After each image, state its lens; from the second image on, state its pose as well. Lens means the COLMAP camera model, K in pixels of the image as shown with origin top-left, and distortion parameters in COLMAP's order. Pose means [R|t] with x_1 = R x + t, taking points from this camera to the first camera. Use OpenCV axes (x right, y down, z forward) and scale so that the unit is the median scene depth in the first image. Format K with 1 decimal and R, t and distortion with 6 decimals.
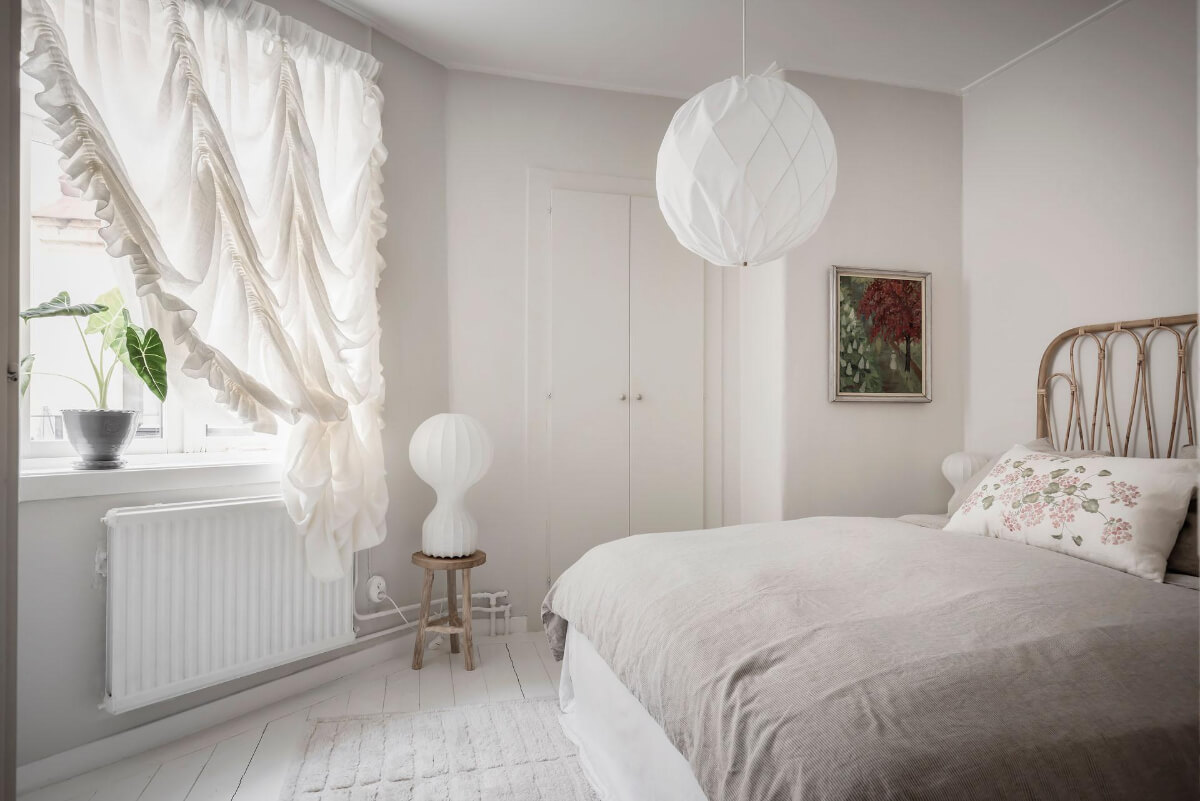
lens RADIAL K [[762.0, 0, 600.5], [0, 762.0, 421.2], [0, 0, 1]] dist [-0.003028, -0.001625]
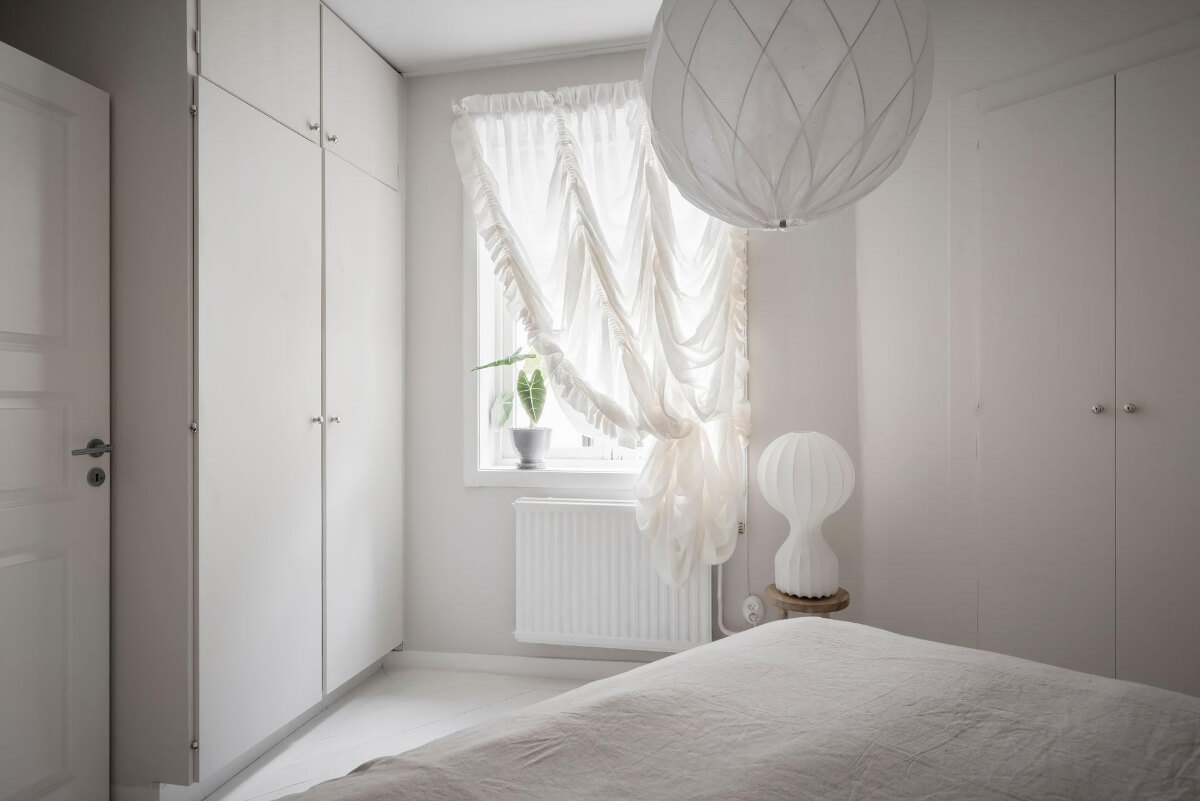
lens RADIAL K [[758.3, 0, 594.8], [0, 758.3, 405.0], [0, 0, 1]] dist [-0.000195, -0.001523]
pose [[0.335308, -0.001642, -0.942107, 0.668857], [0.005236, 0.999986, 0.000121, -0.051921], [0.942094, -0.004973, 0.335312, 0.586077]]
